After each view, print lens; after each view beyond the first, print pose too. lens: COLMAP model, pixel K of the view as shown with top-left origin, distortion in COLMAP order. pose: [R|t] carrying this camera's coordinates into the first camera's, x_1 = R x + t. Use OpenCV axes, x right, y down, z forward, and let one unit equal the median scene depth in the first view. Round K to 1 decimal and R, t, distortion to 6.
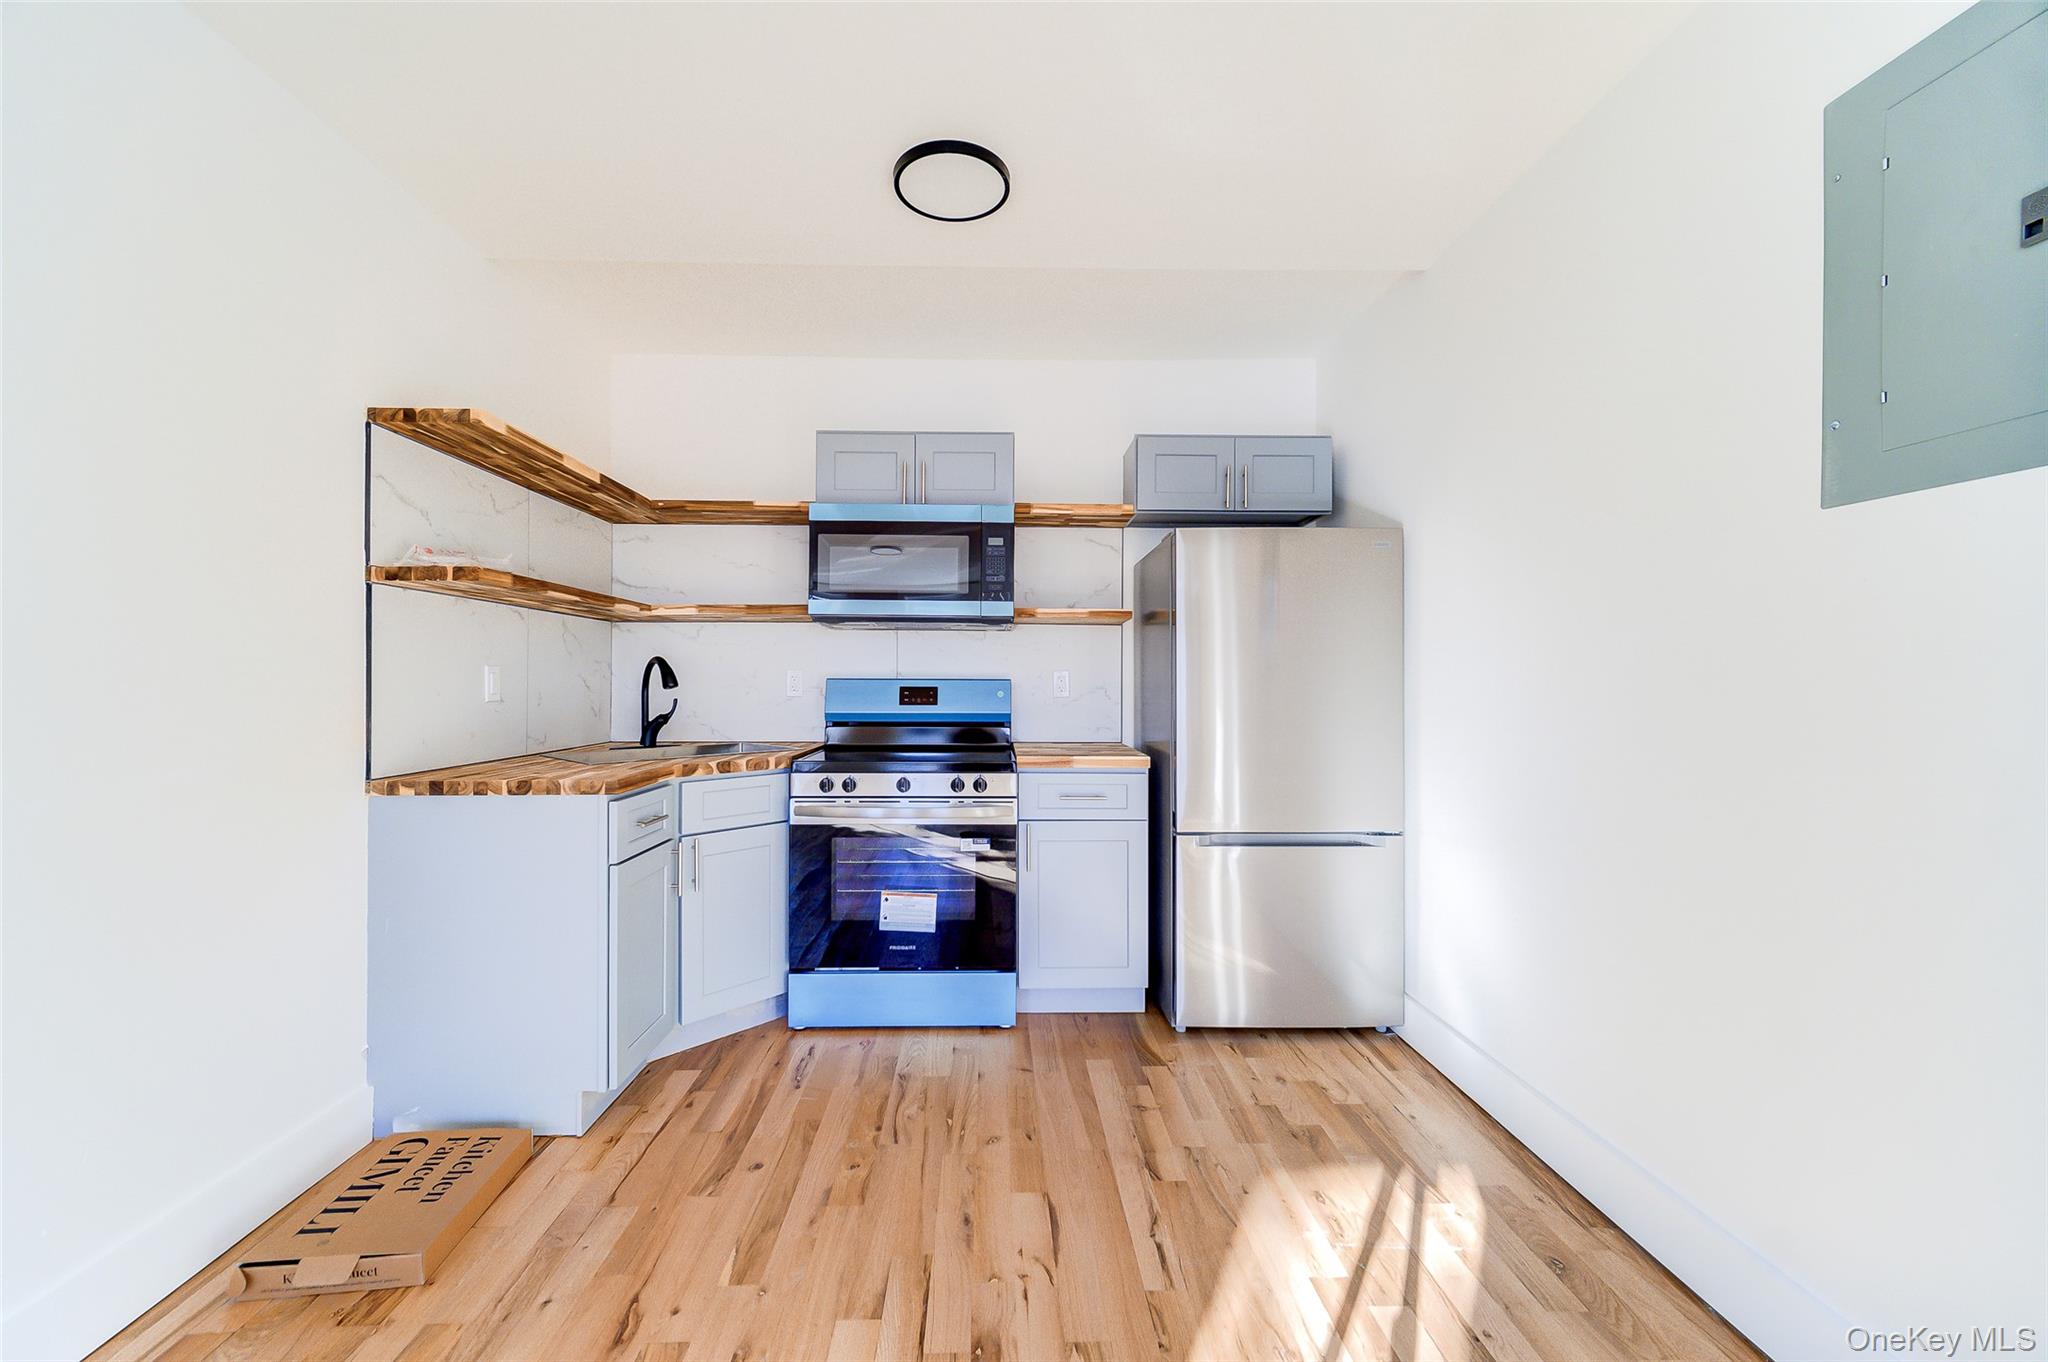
lens RADIAL K [[830.0, 0, 1008.4], [0, 830.0, 667.1], [0, 0, 1]] dist [0.001759, 0.000043]
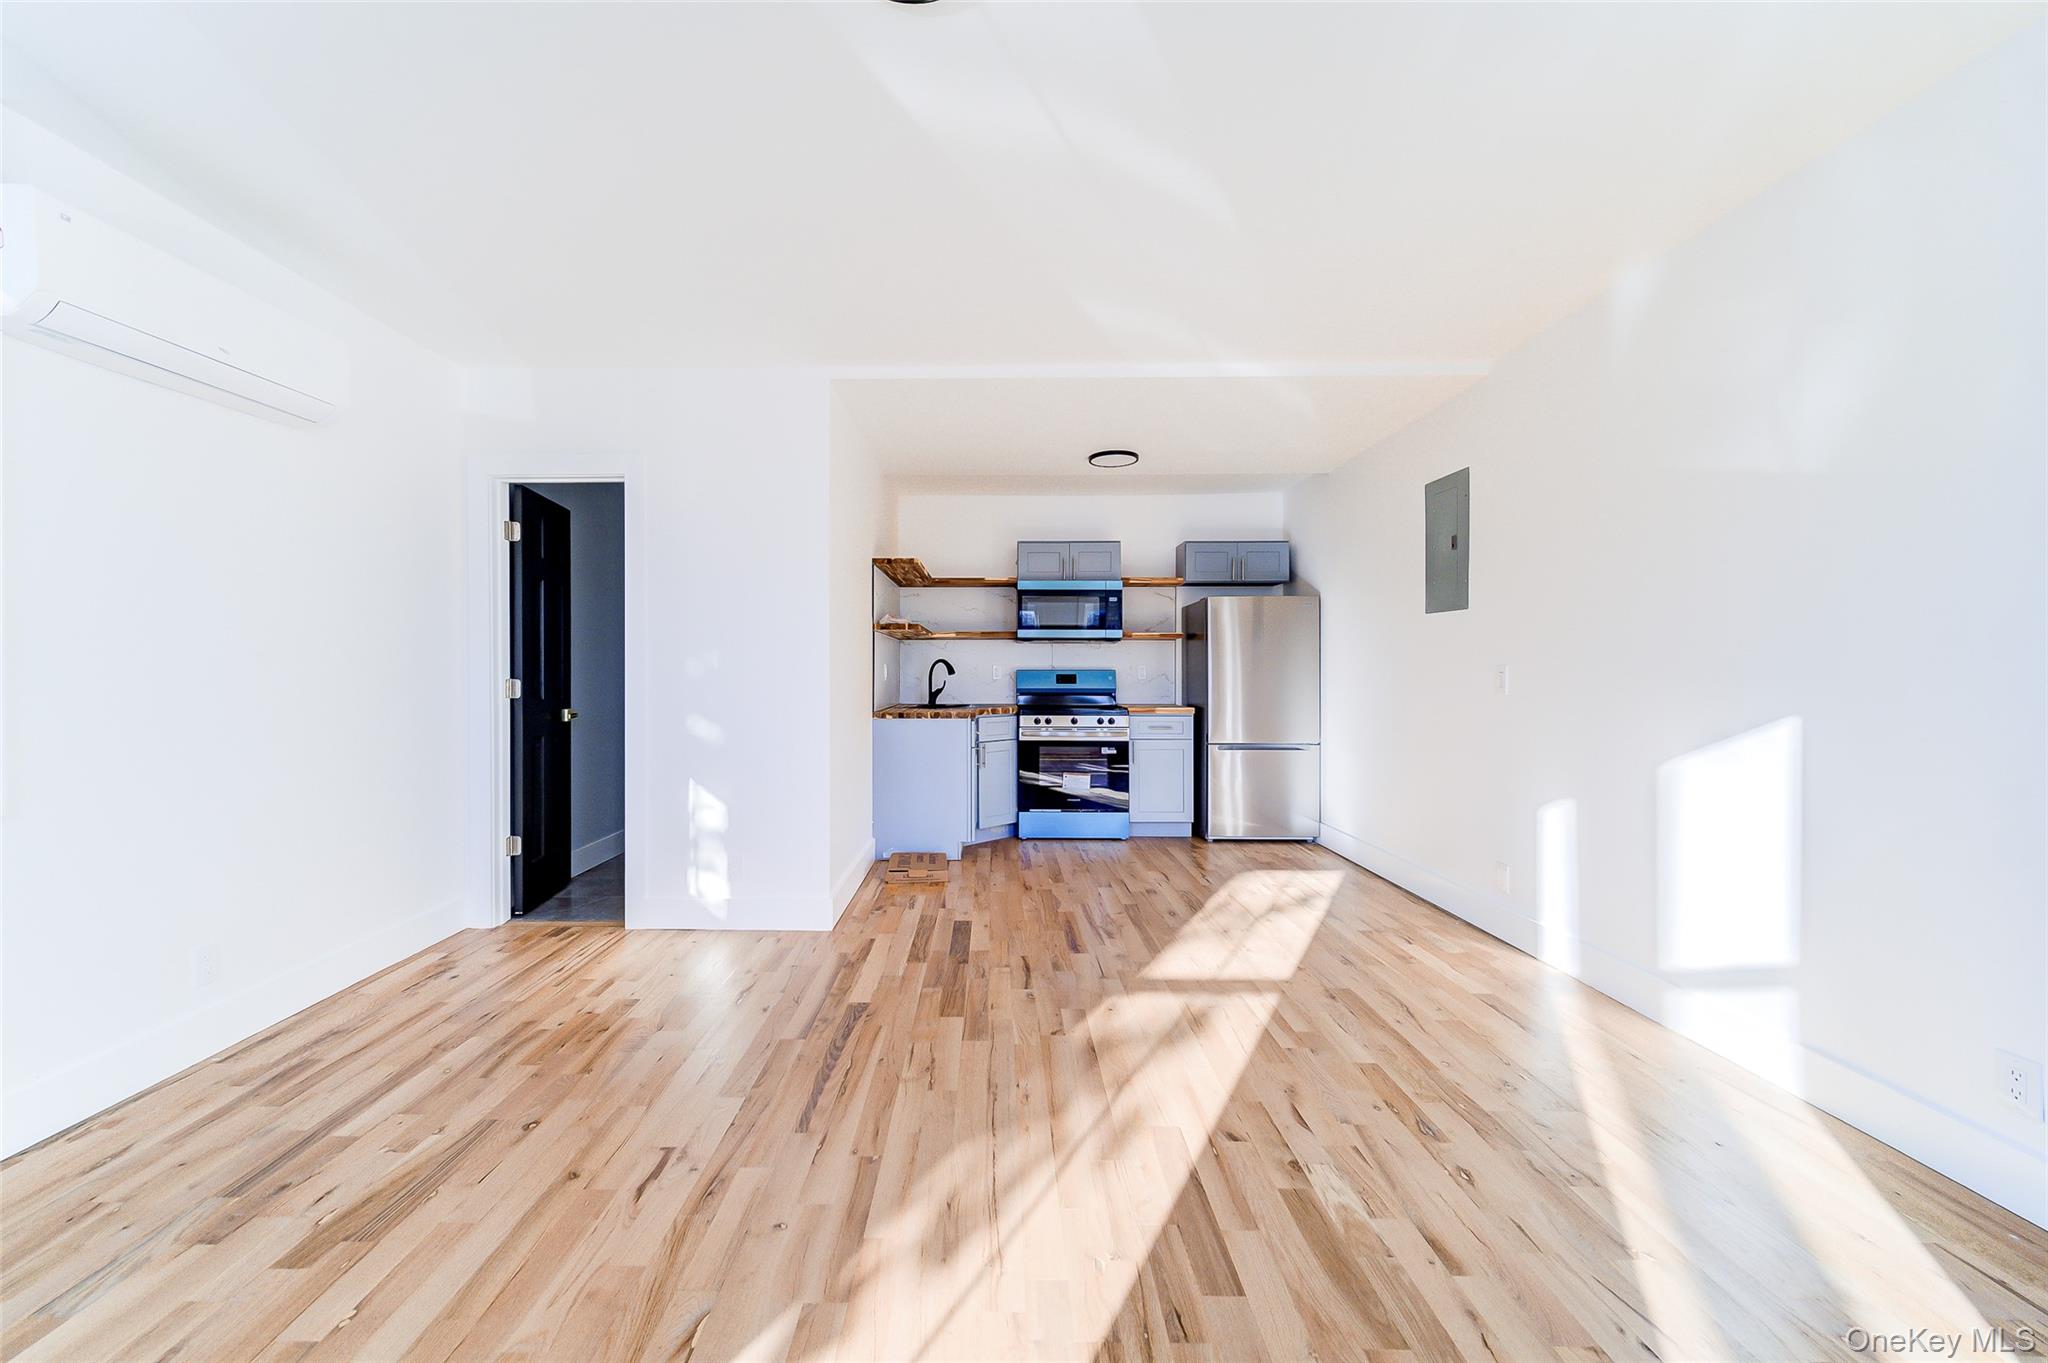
lens RADIAL K [[830.0, 0, 966.8], [0, 830.0, 689.0], [0, 0, 1]] dist [0.001759, 0.000043]
pose [[0.998651, -0.005077, -0.051668, -0.283285], [0.006682, 0.999499, 0.030929, -0.003941], [0.051486, -0.031232, 0.998185, -1.060638]]
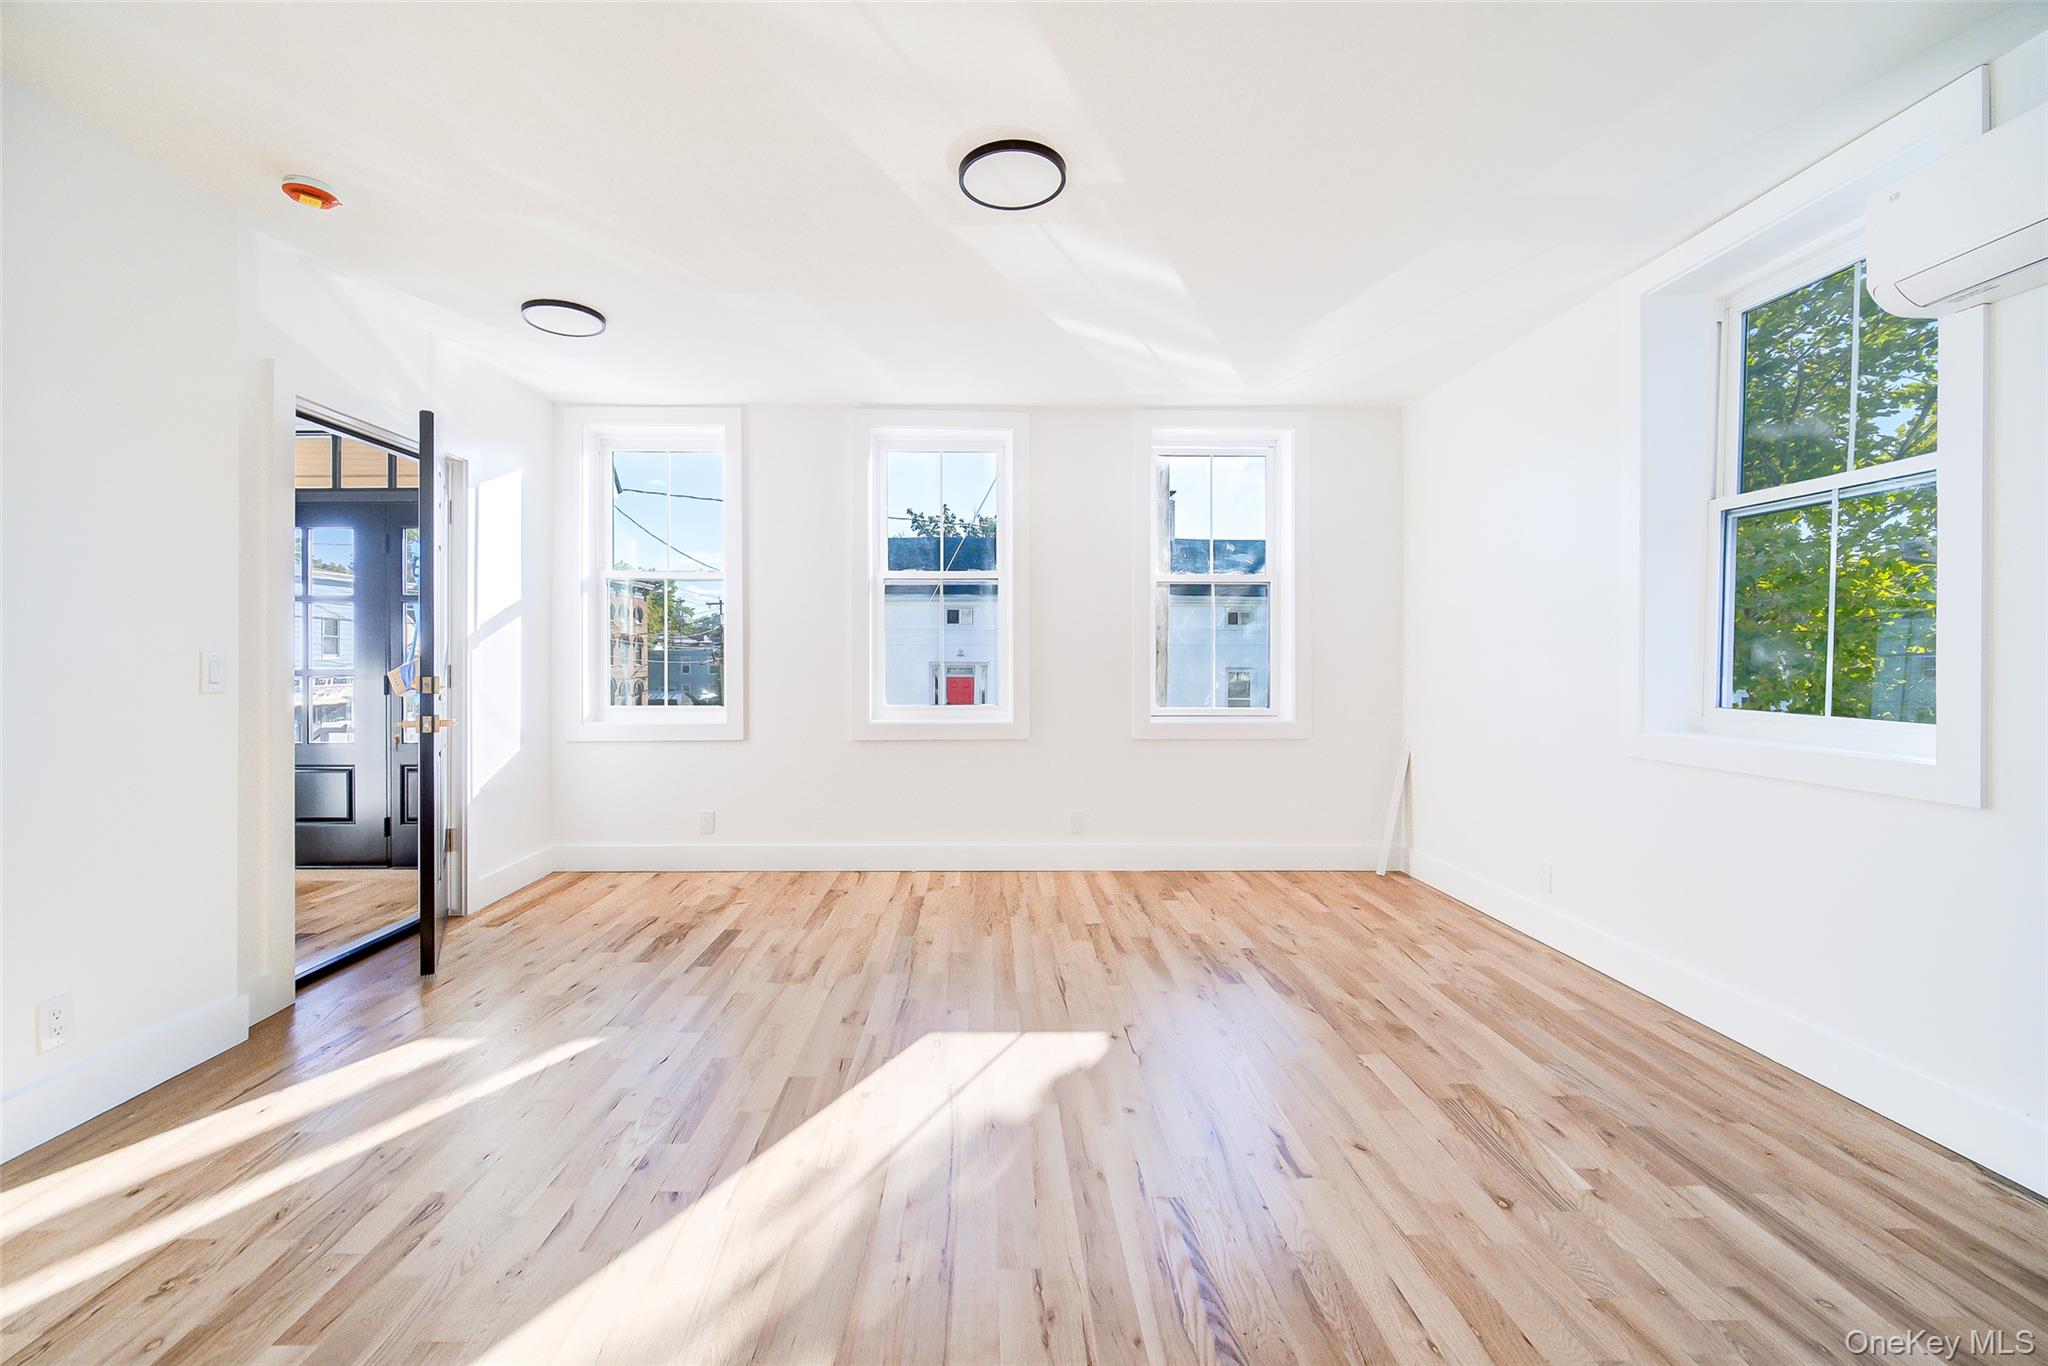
lens RADIAL K [[822.9, 0, 977.6], [0, 822.9, 676.2], [0, 0, 1]] dist [0.004536, -0.002184]
pose [[-0.999620, -0.004665, 0.027154, -0.337876], [-0.004286, 0.999892, 0.014029, 0.007704], [-0.027216, 0.013907, -0.999533, 0.324306]]
